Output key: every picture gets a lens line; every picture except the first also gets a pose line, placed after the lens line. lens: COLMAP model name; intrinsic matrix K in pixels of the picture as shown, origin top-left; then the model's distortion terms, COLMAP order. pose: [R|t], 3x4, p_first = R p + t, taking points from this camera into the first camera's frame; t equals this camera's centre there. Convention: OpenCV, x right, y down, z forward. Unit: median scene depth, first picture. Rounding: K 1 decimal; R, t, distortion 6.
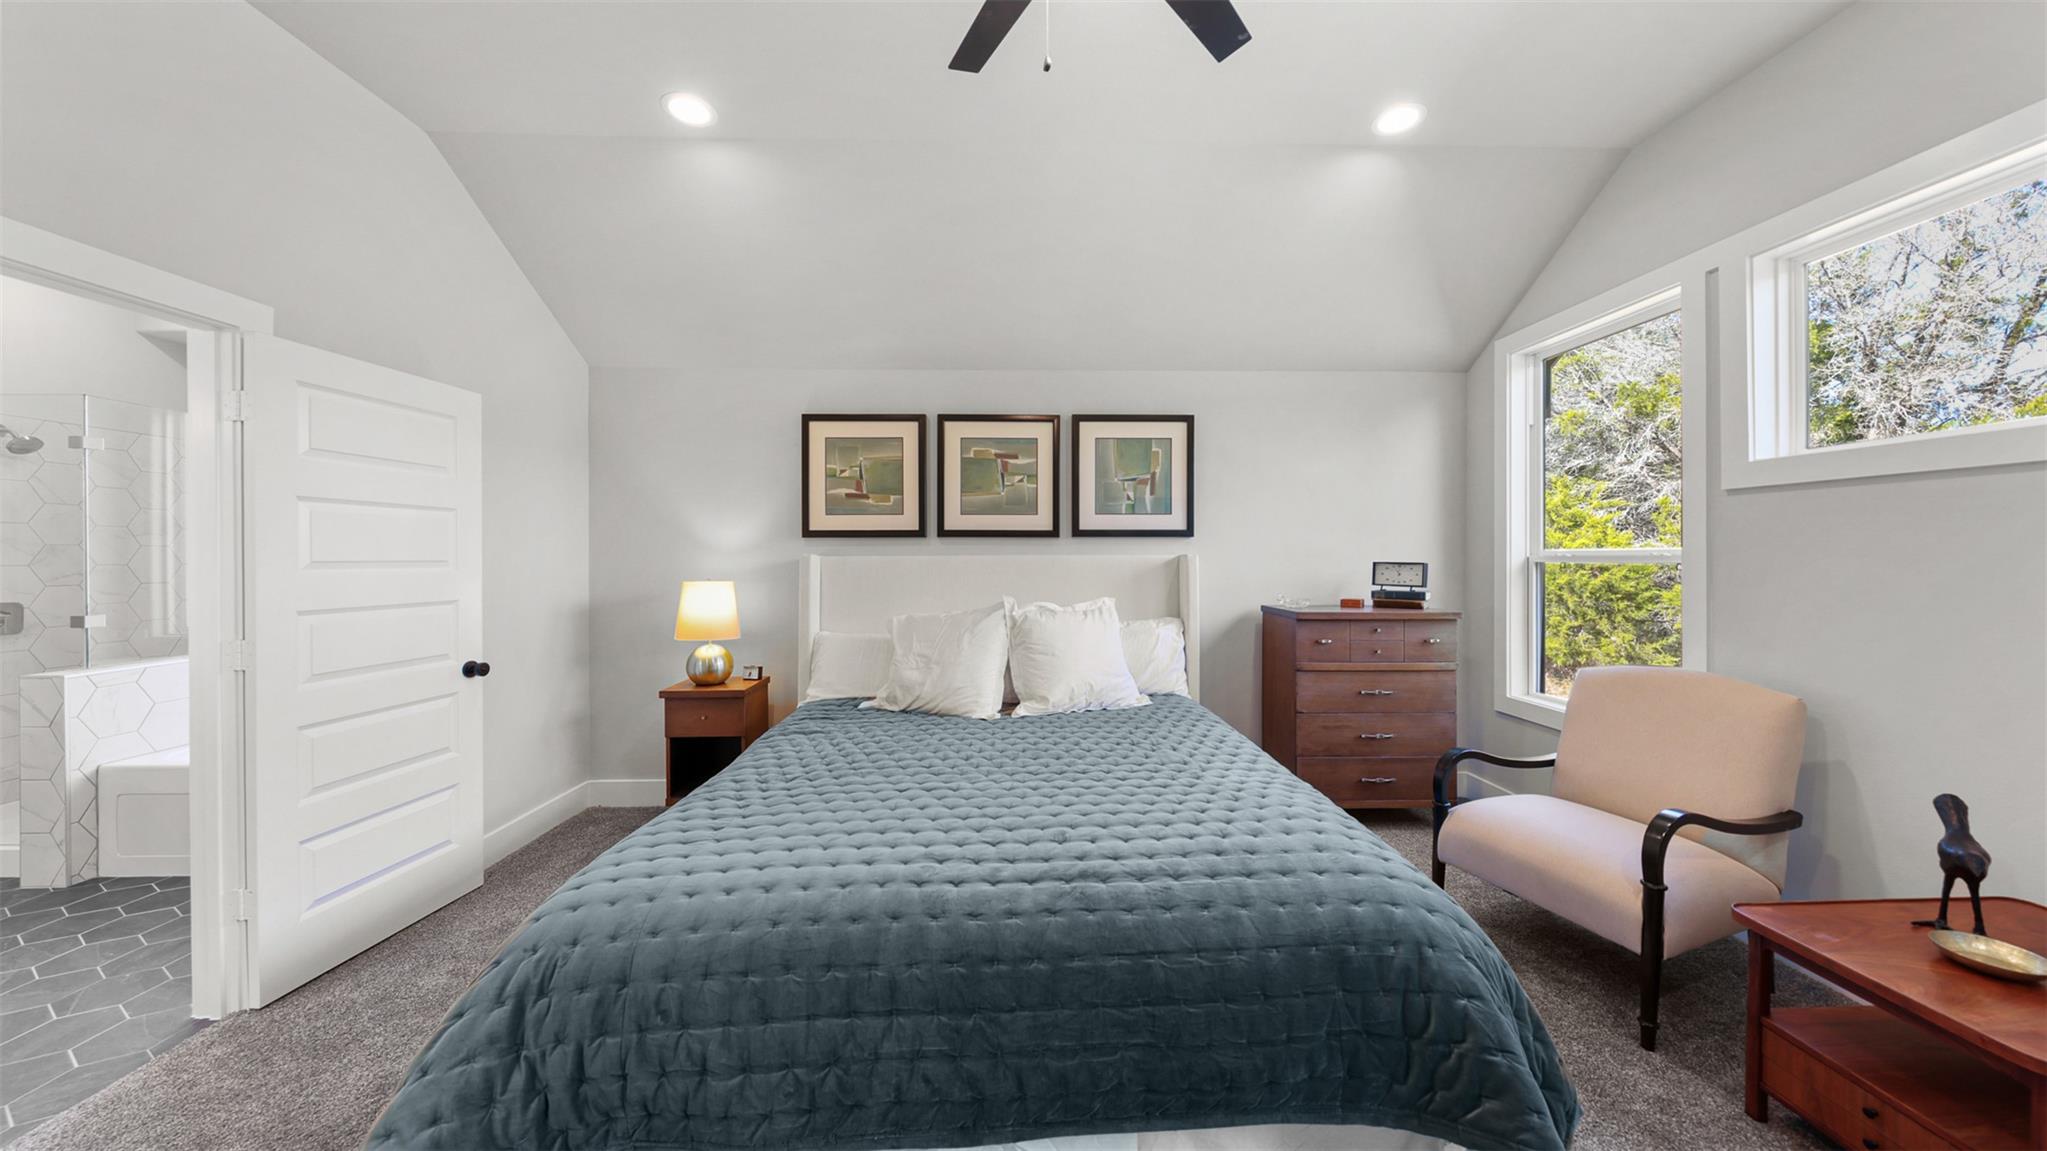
lens RADIAL K [[647.0, 0, 1032.7], [0, 647.0, 559.6], [0, 0, 1]] dist [0.005478, -0.002604]
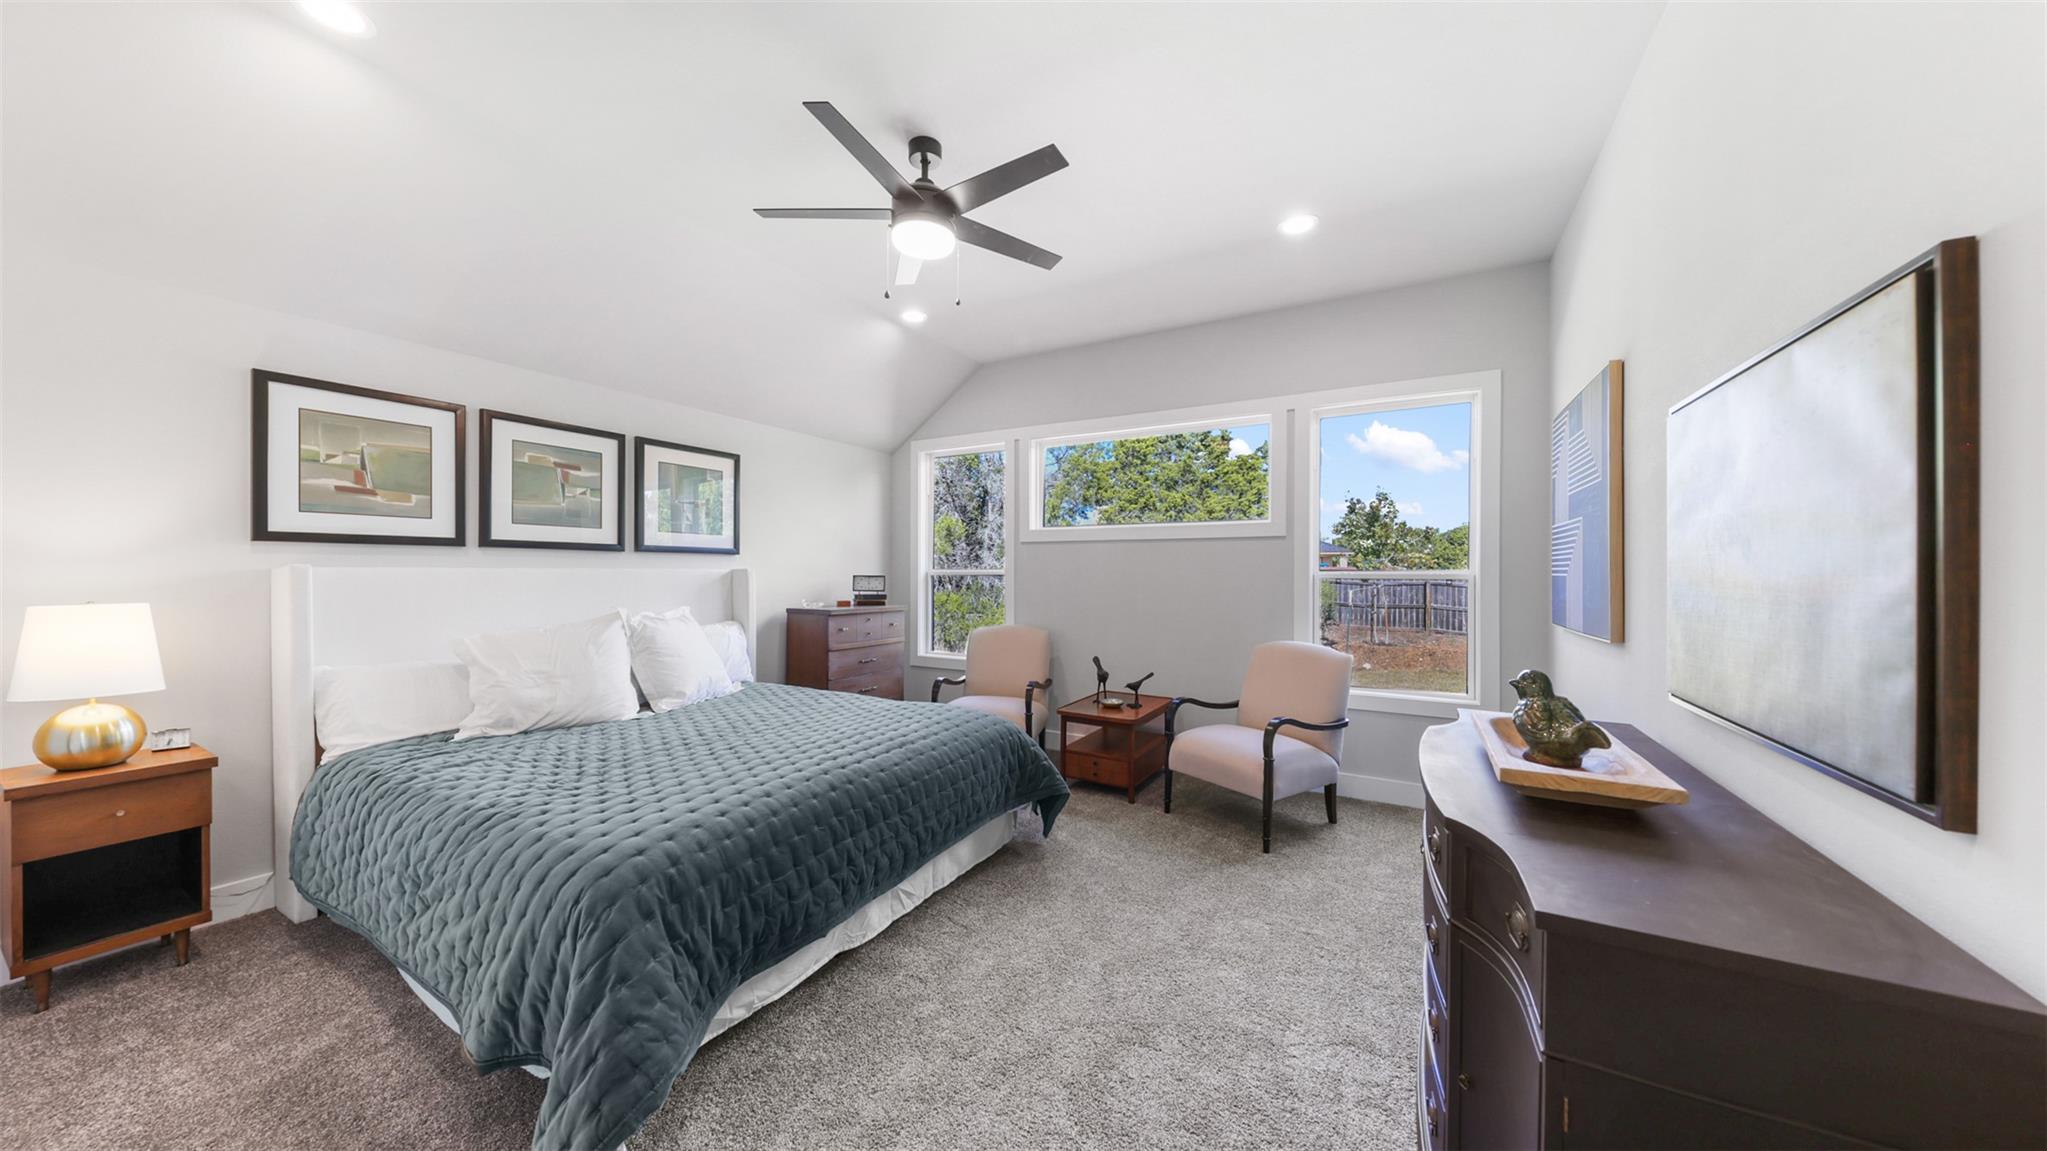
lens RADIAL K [[653.7, 0, 1028.7], [0, 653.7, 565.3], [0, 0, 1]] dist [0.001398, -0.005904]
pose [[0.516653, 0.013407, 0.856090, -0.526927], [0.000030, 0.999877, -0.015677, 0.004437], [-0.856195, 0.008126, 0.516589, -0.103530]]
